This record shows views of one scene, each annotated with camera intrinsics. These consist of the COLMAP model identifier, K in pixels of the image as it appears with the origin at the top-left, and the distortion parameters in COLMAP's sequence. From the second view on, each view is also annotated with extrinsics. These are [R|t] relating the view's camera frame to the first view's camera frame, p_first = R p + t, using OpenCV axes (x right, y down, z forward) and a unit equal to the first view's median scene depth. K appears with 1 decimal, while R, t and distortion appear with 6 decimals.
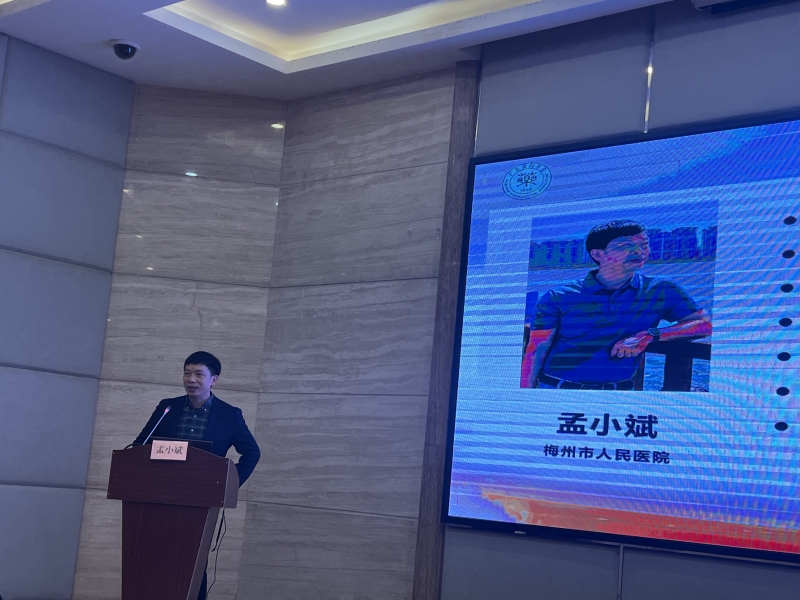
lens RADIAL K [[1229.7, 0, 400.0], [0, 1229.7, 300.0], [0, 0, 1]] dist [0.213936, -1.147545]
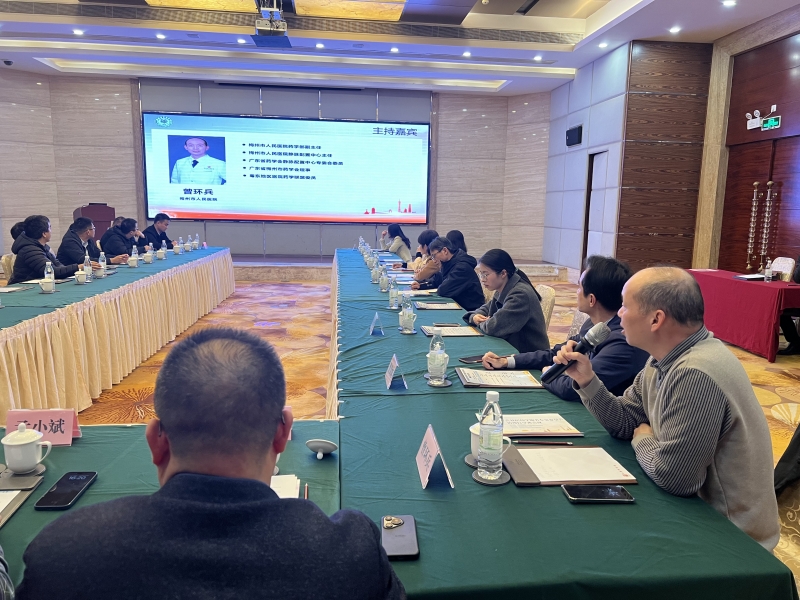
lens RADIAL K [[601.7, 0, 400.0], [0, 601.7, 300.0], [0, 0, 1]] dist [0.054873, 0.000361]
pose [[0.672587, -0.191231, 0.714883, -0.748299], [-0.068608, 0.945759, 0.317540, -0.203203], [-0.736831, -0.262621, 0.622985, -0.686032]]
